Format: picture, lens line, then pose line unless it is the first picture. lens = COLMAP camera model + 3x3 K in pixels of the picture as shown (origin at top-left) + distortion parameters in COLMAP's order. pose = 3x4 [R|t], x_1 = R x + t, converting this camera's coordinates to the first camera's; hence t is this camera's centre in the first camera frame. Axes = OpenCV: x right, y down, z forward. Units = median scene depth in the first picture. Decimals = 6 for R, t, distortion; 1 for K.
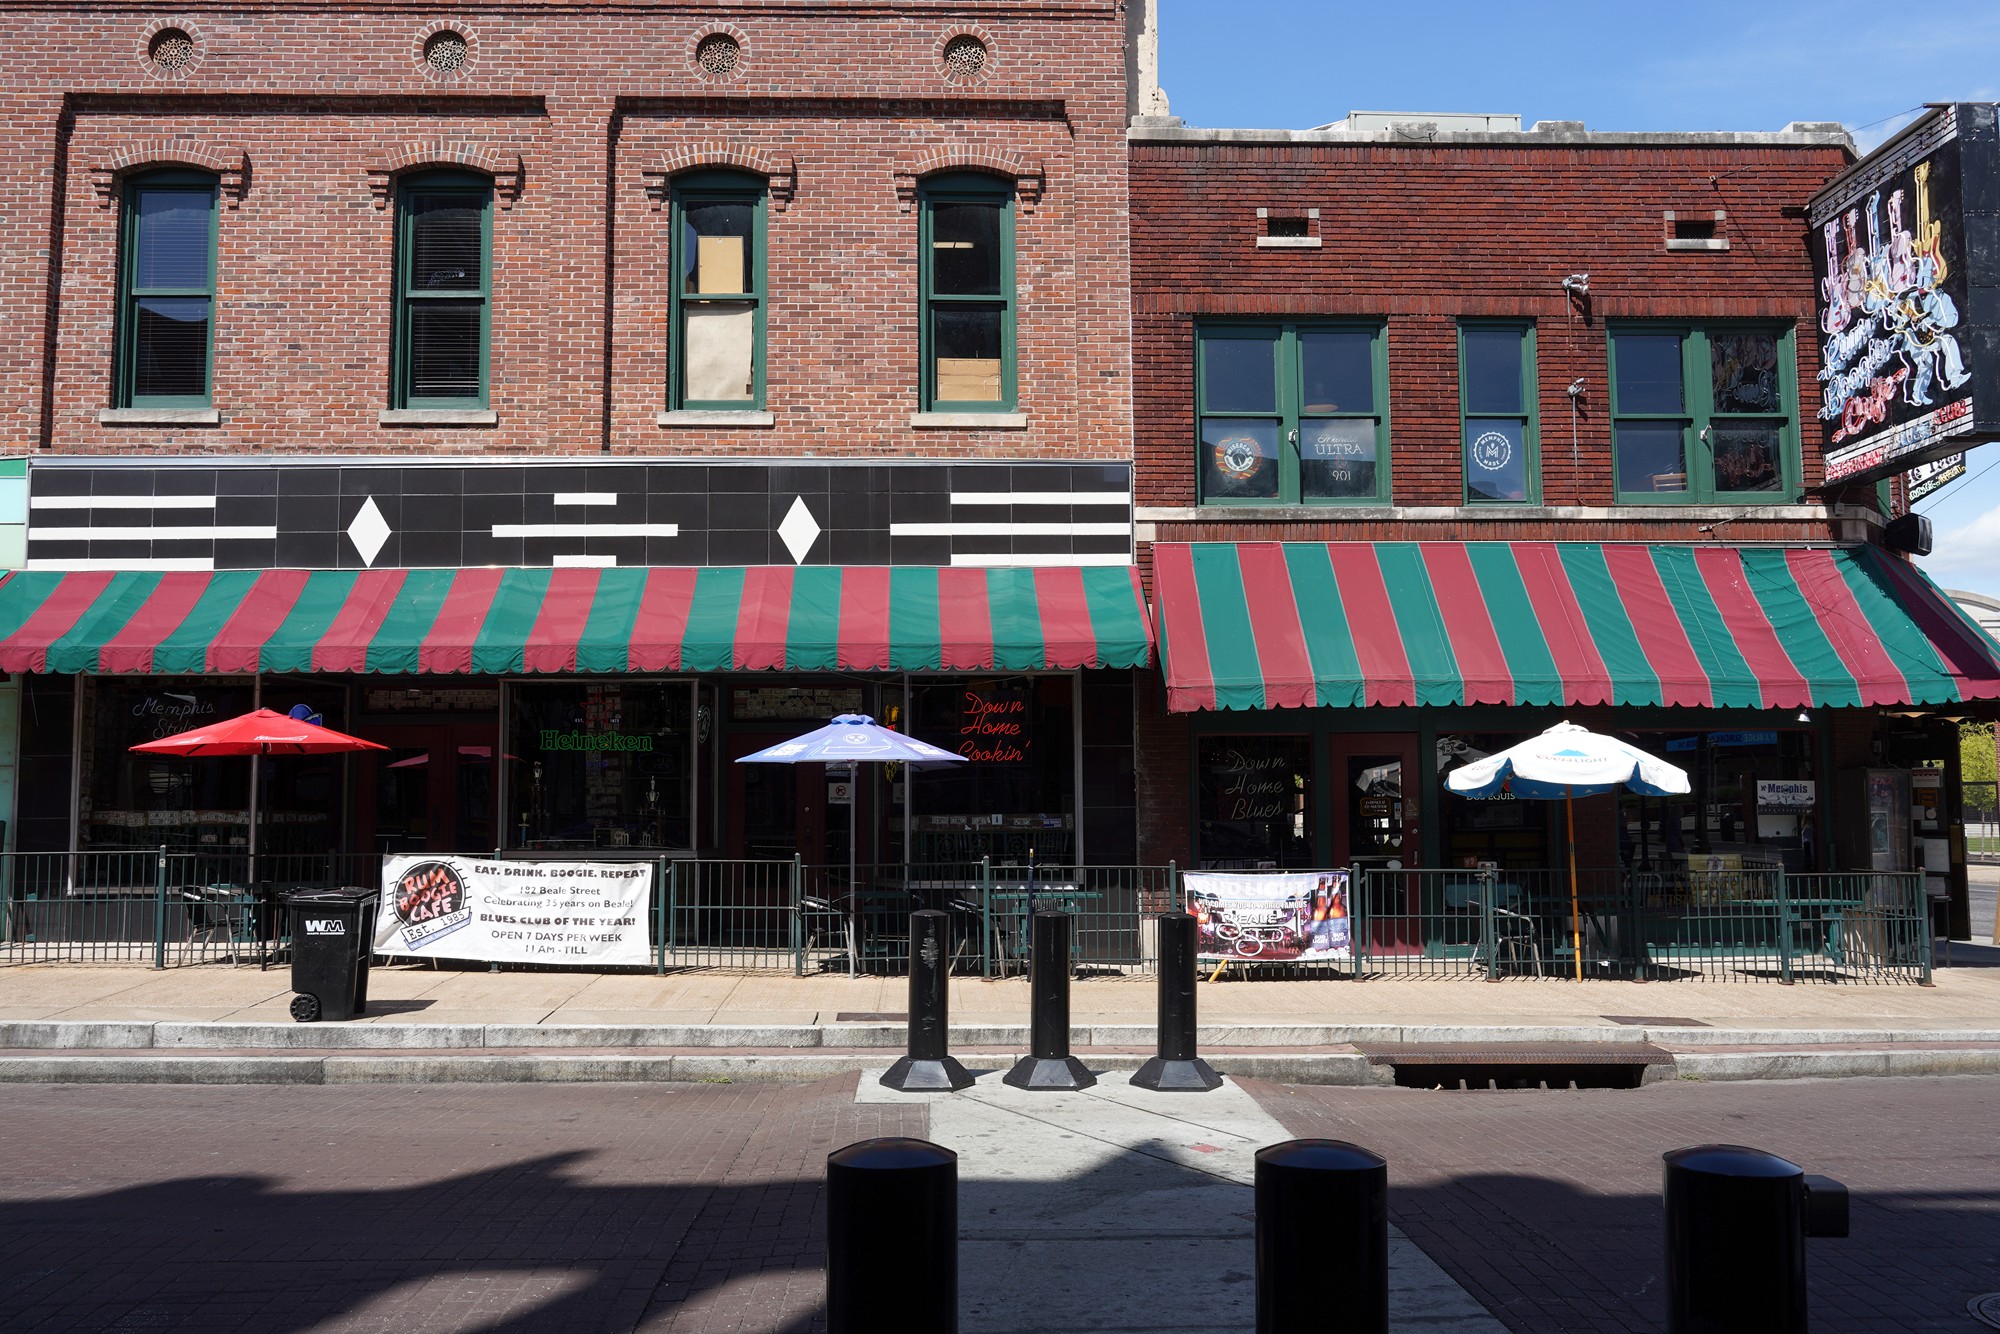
lens RADIAL K [[1572.5, 0, 998.2], [0, 1572.5, 665.2], [0, 0, 1]] dist [-0.017435, 0.014209]
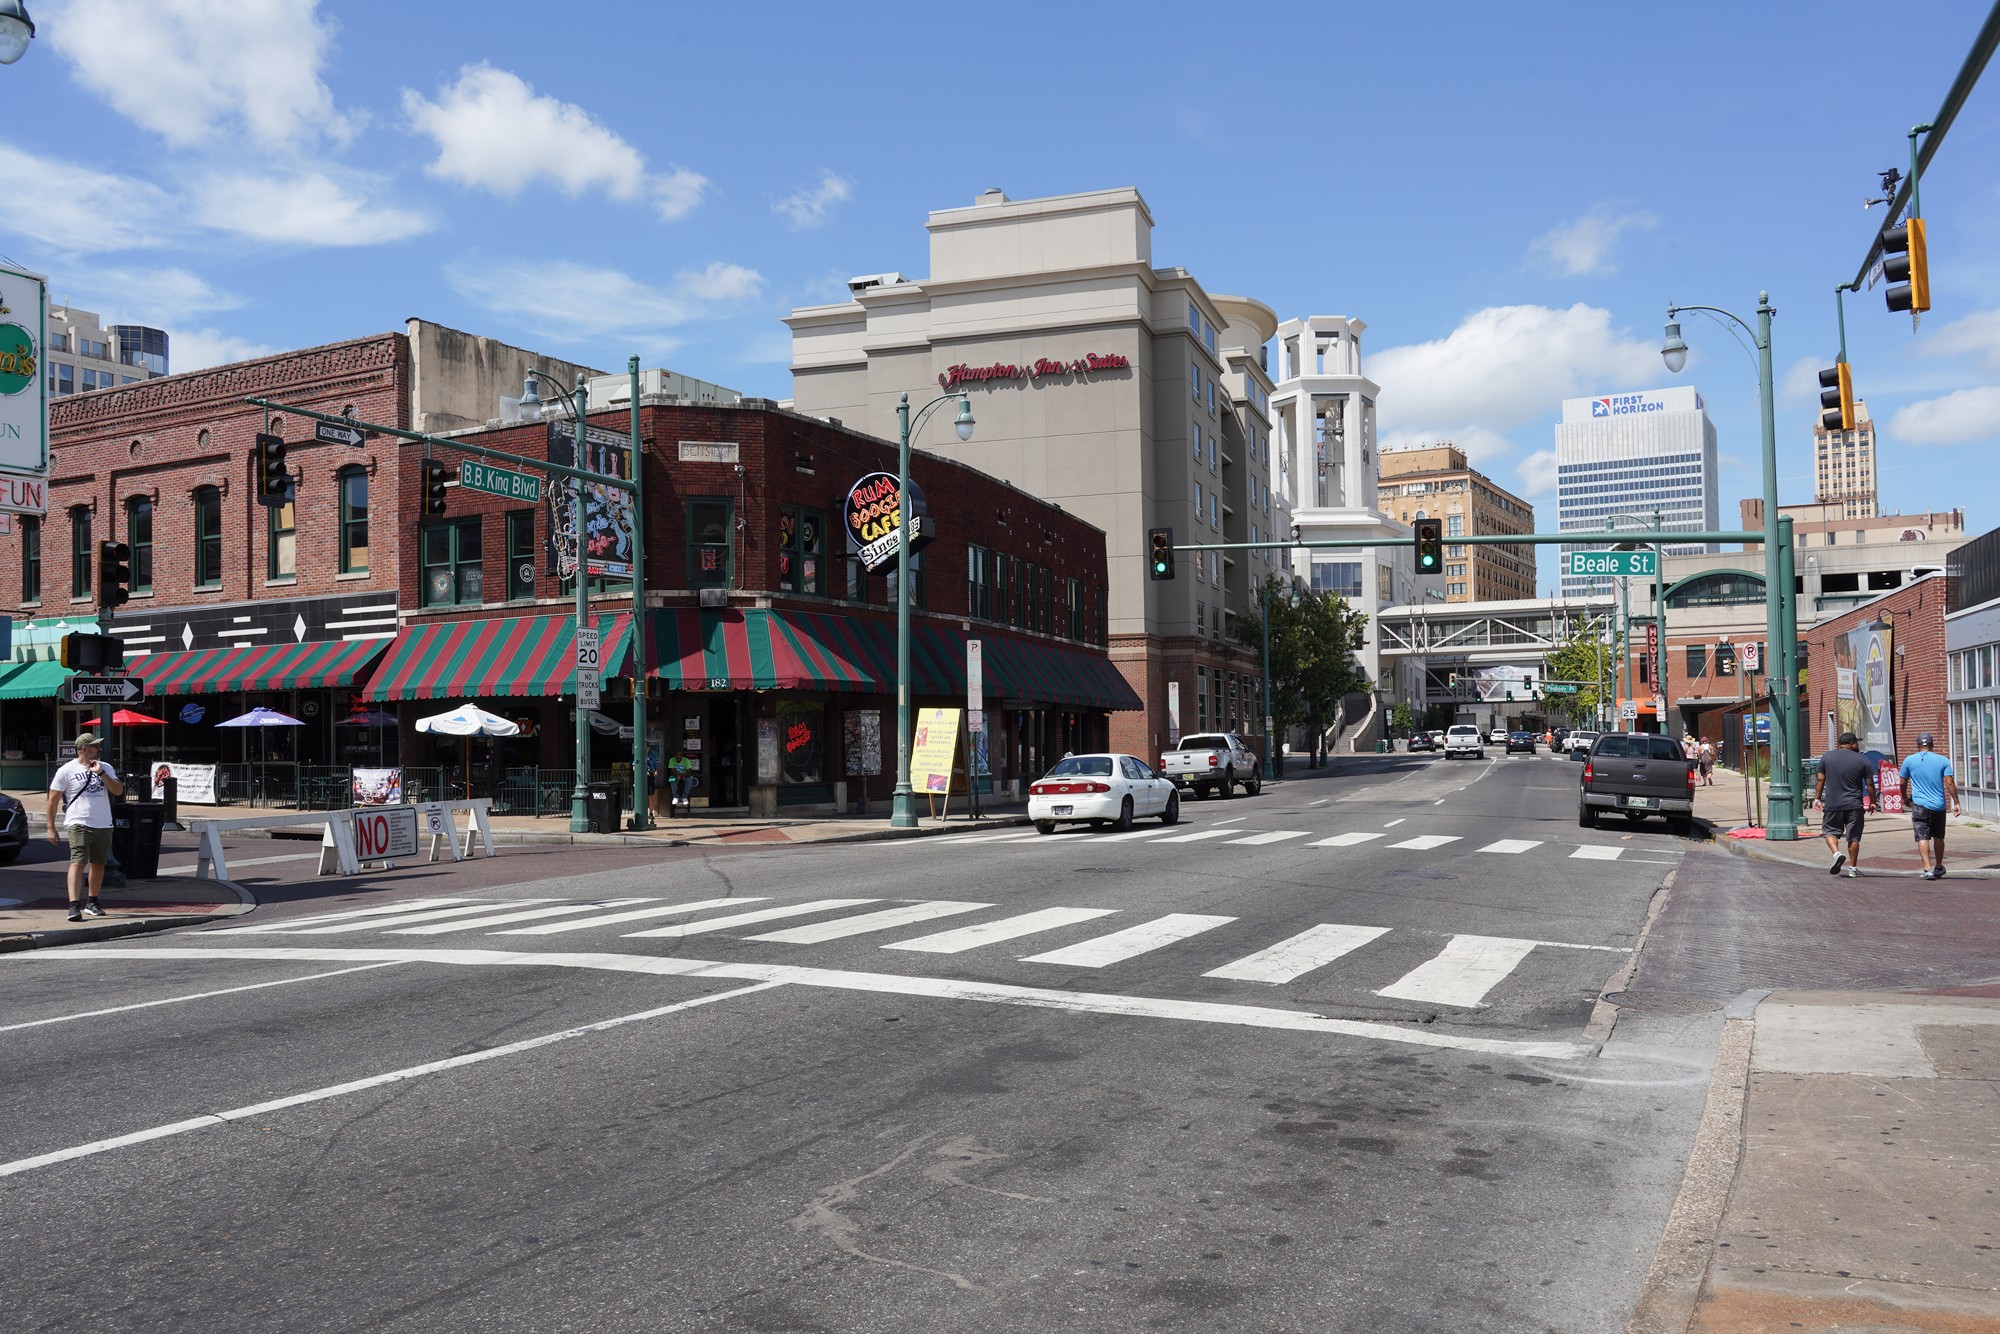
lens RADIAL K [[1572.5, 0, 967.5], [0, 1572.5, 709.0], [0, 0, 1]] dist [-0.017435, 0.014209]
pose [[0.861244, -0.017470, -0.507891, 1.947561], [0.050528, 0.997400, 0.051374, -0.034285], [0.505673, -0.069909, 0.859888, -0.544946]]
